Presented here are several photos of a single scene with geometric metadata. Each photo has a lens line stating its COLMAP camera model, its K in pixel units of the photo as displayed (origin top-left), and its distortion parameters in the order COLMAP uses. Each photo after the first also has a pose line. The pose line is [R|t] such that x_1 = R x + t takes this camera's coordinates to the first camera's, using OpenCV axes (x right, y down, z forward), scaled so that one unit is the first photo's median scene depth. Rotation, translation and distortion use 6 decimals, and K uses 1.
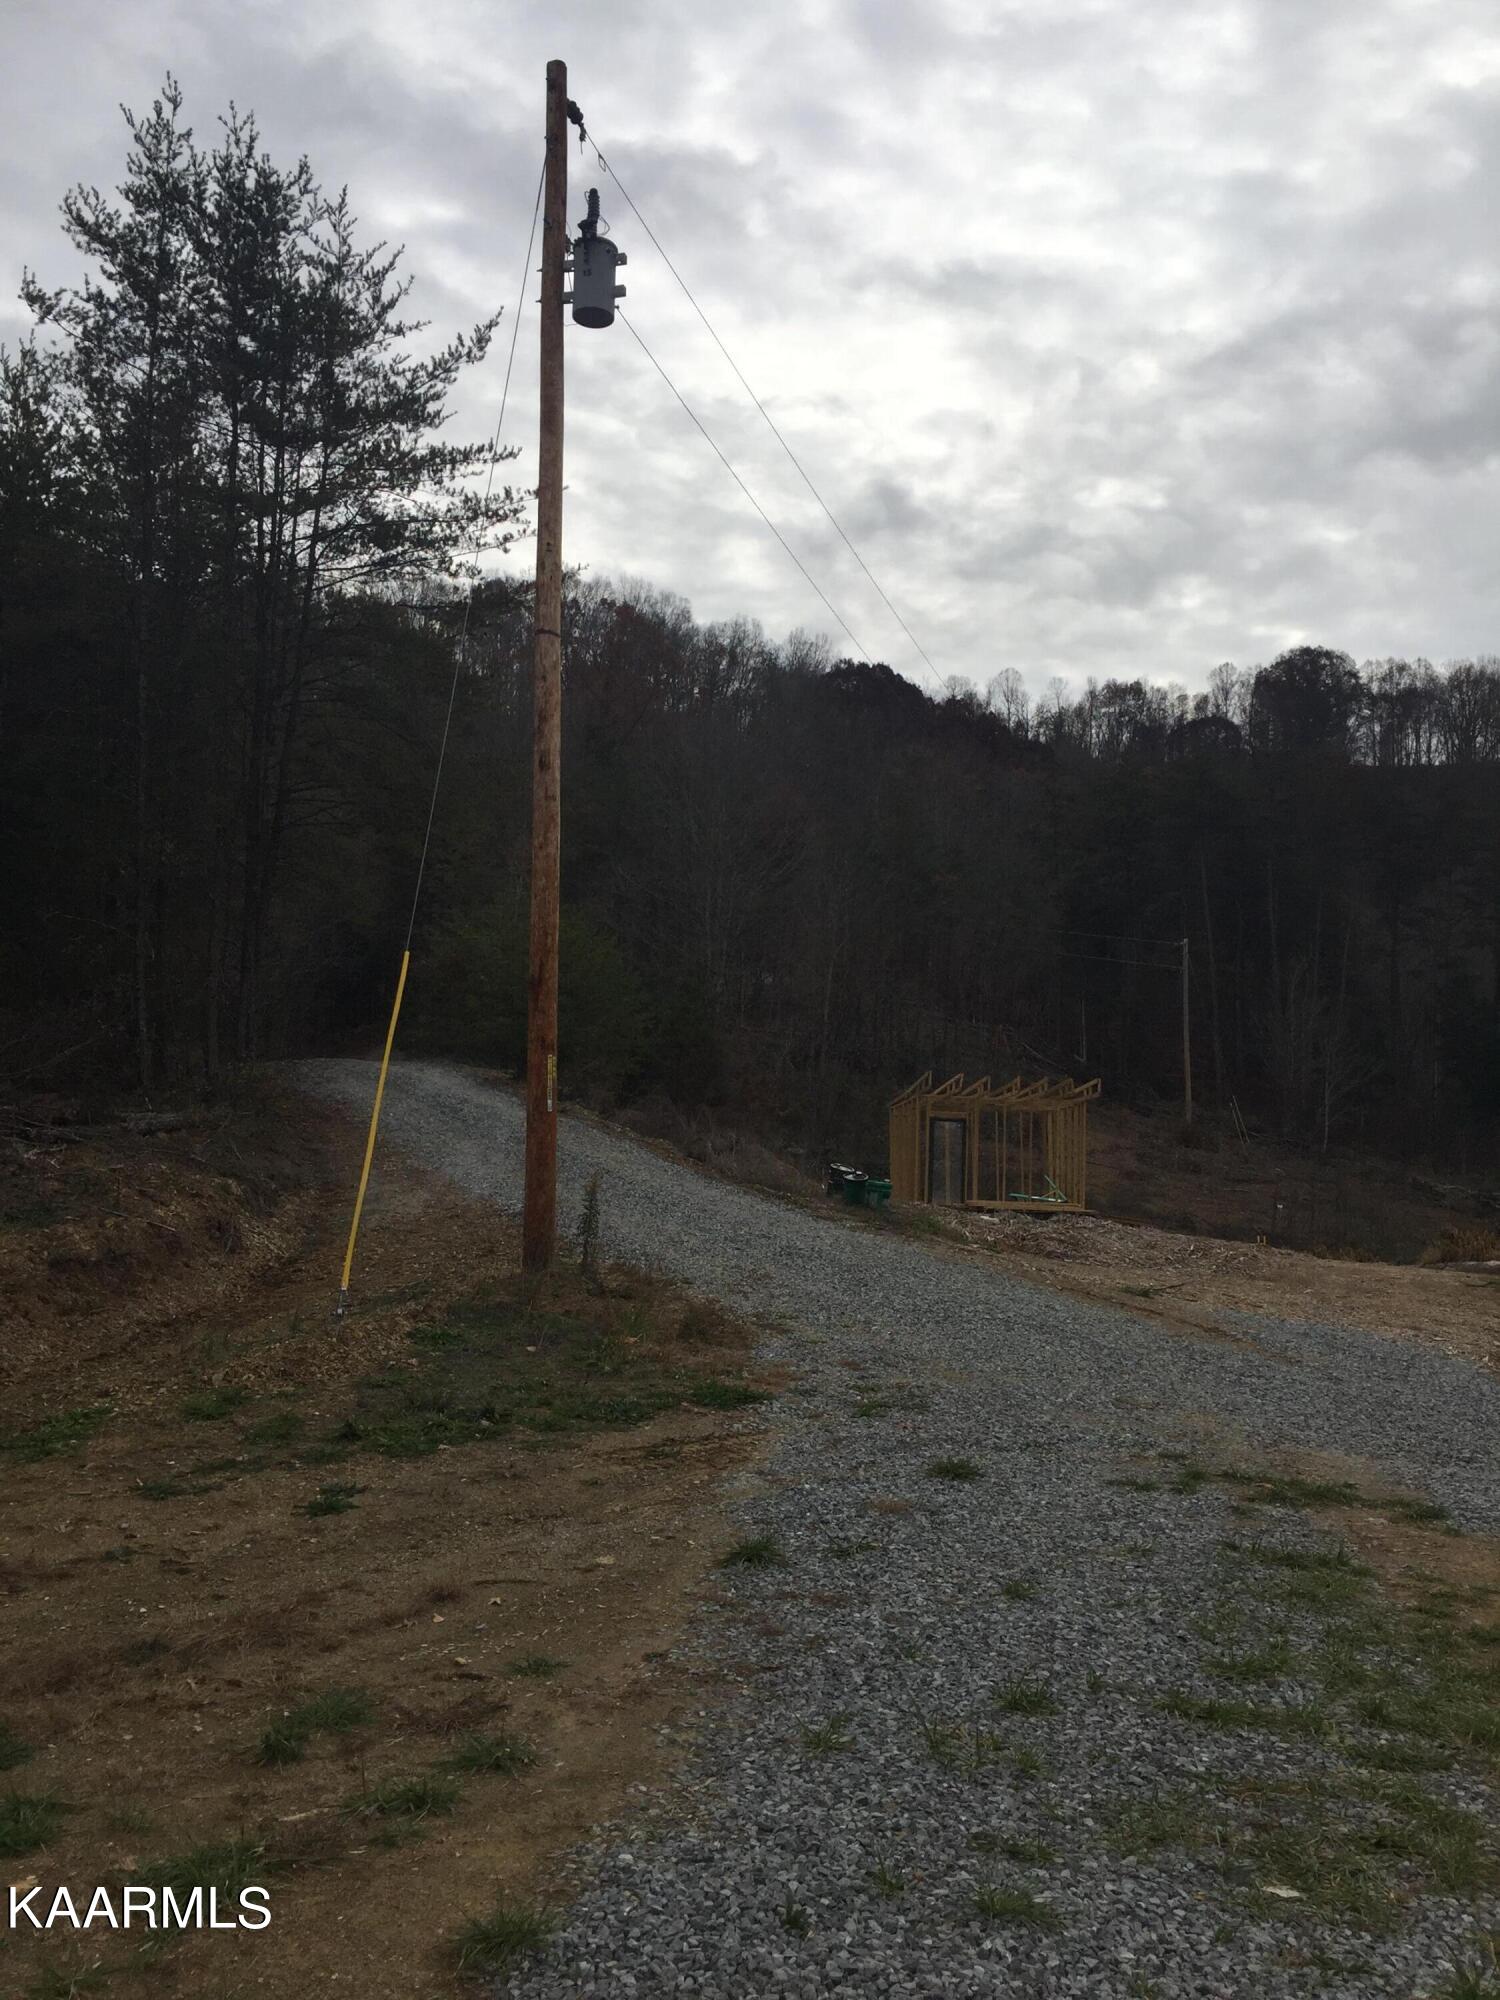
lens RADIAL K [[1713.1, 0, 754.3], [0, 1713.1, 995.6], [0, 0, 1]] dist [0.056698, -0.080887]
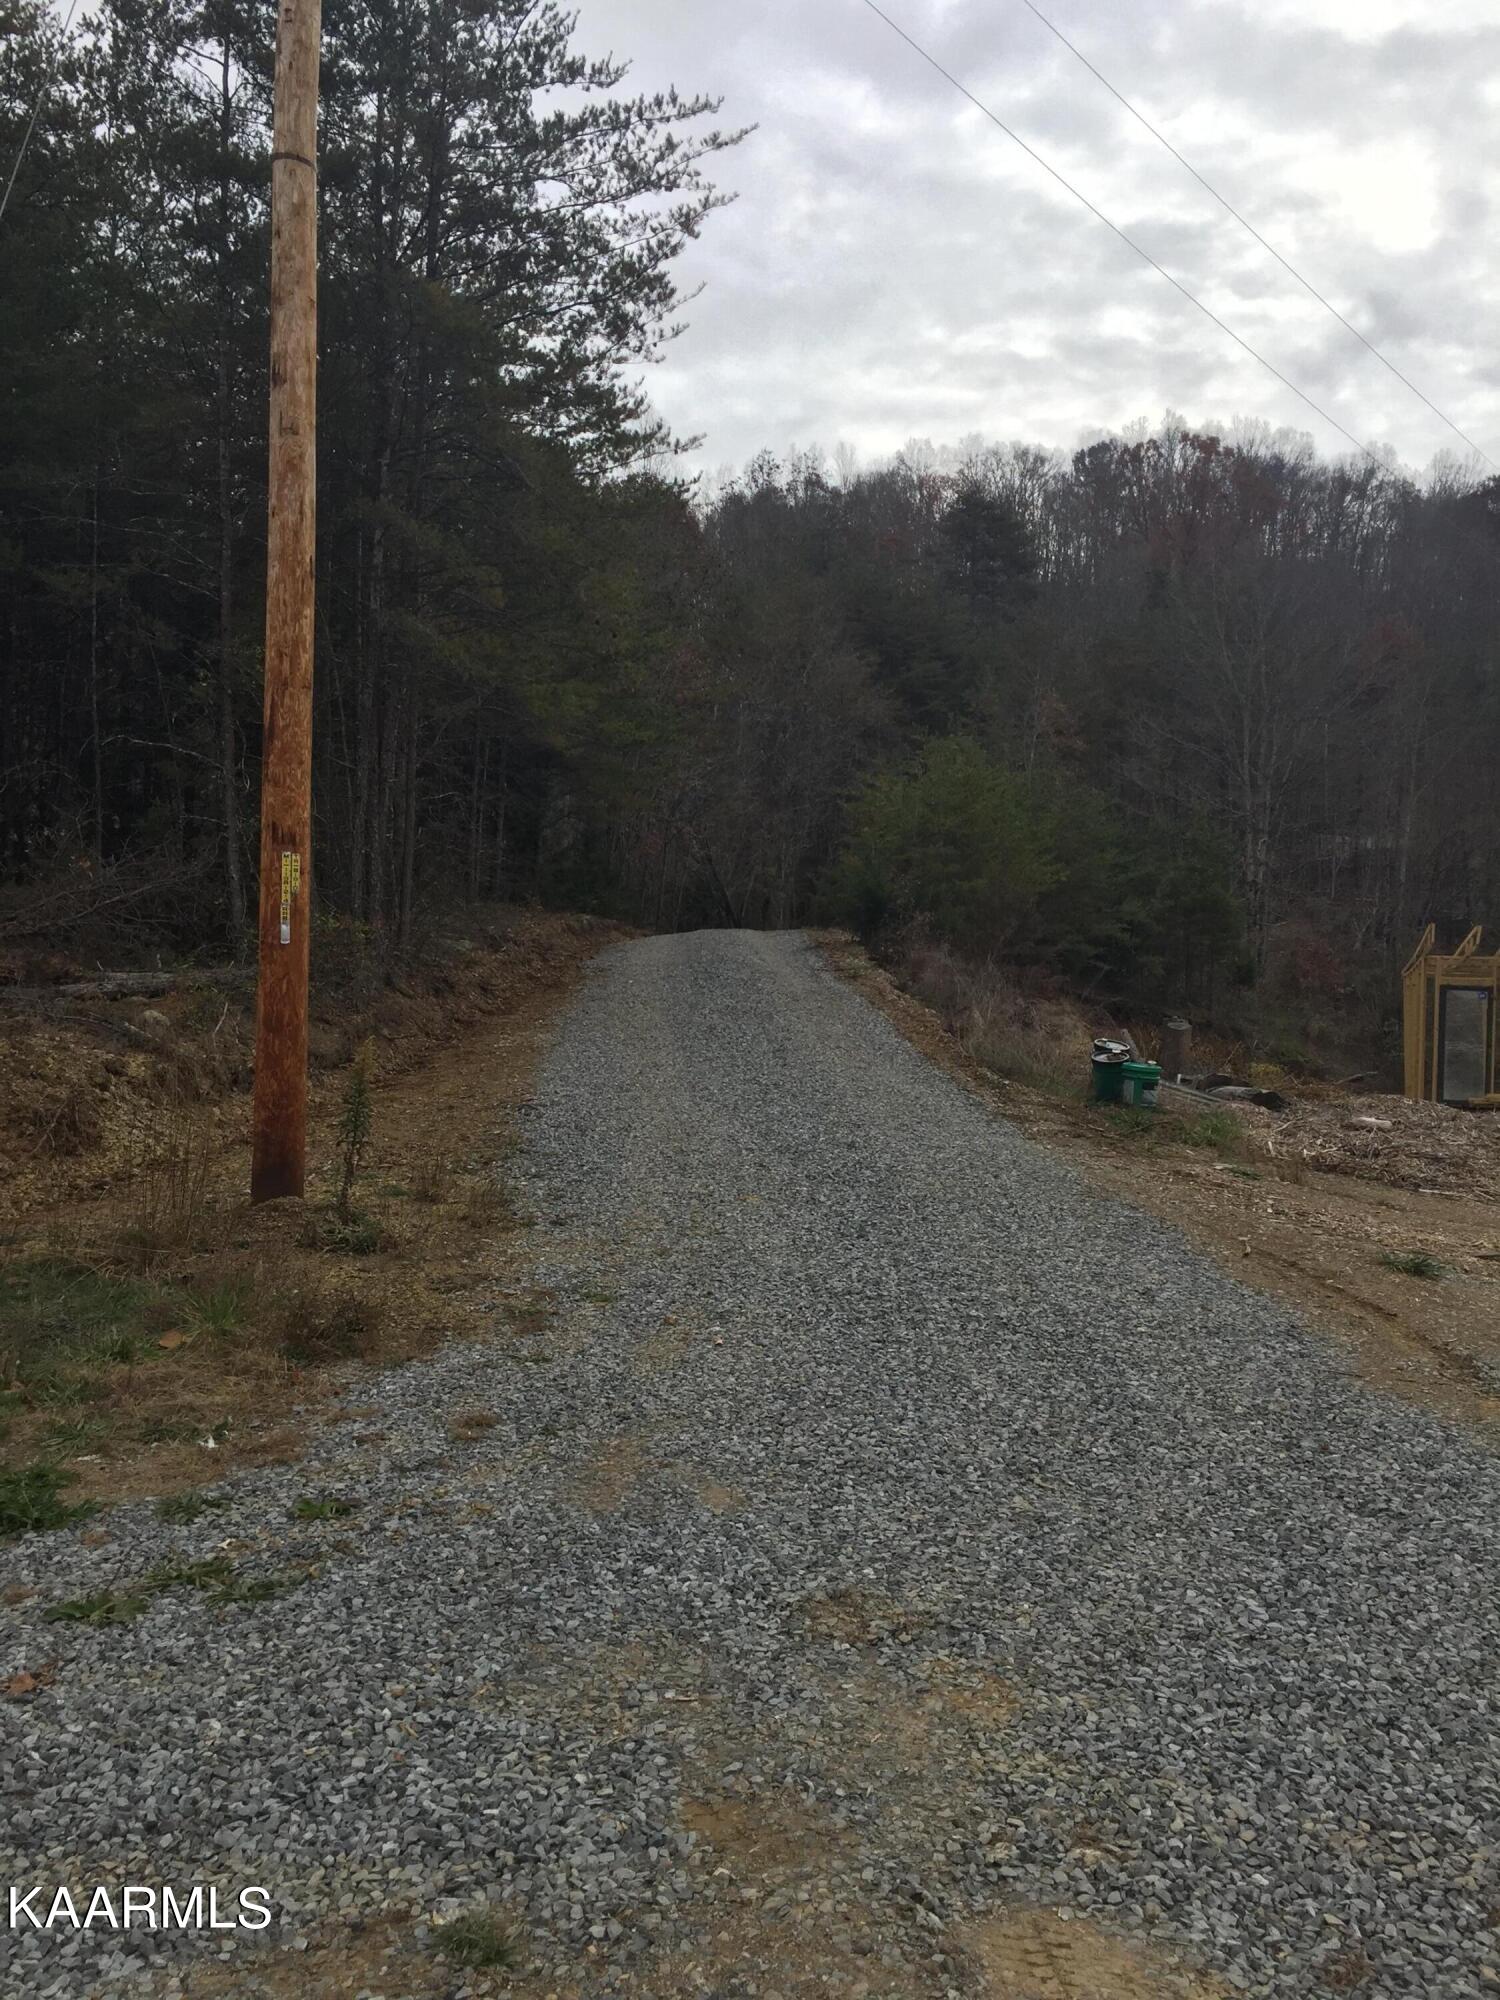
lens RADIAL K [[1713.1, 0, 747.7], [0, 1713.1, 1007.1], [0, 0, 1]] dist [0.056698, -0.080887]
pose [[0.930685, -0.012510, -0.365608, 0.057728], [0.037644, 0.997385, 0.061699, 0.012970], [0.363880, -0.071185, 0.928722, 0.107286]]
